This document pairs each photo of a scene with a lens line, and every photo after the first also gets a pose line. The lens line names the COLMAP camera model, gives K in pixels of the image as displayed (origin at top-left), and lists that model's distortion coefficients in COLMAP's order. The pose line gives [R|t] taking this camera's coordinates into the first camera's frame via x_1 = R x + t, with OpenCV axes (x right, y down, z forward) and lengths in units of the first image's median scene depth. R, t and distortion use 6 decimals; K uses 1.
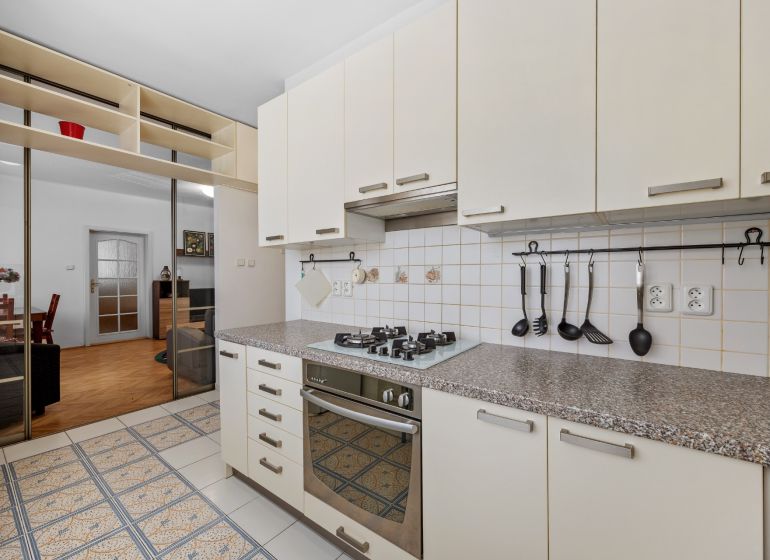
lens RADIAL K [[325.5, 0, 385.0], [0, 325.5, 275.7], [0, 0, 1]] dist [-0.003854, -0.000609]
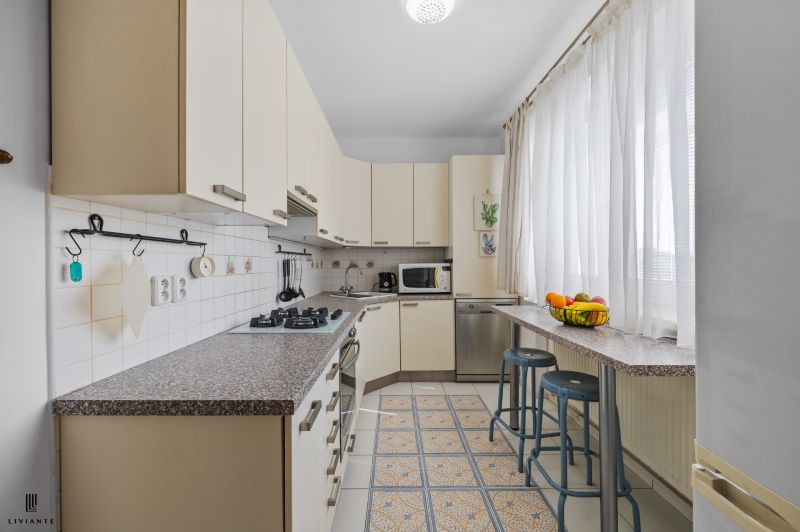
lens RADIAL K [[339.0, 0, 395.7], [0, 339.0, 265.3], [0, 0, 1]] dist [-0.000384, 0.000027]
pose [[-0.605278, 0.002461, 0.796010, -0.864653], [0.009793, 0.999943, 0.004355, -0.002104], [-0.795954, 0.010431, -0.605267, 1.061936]]
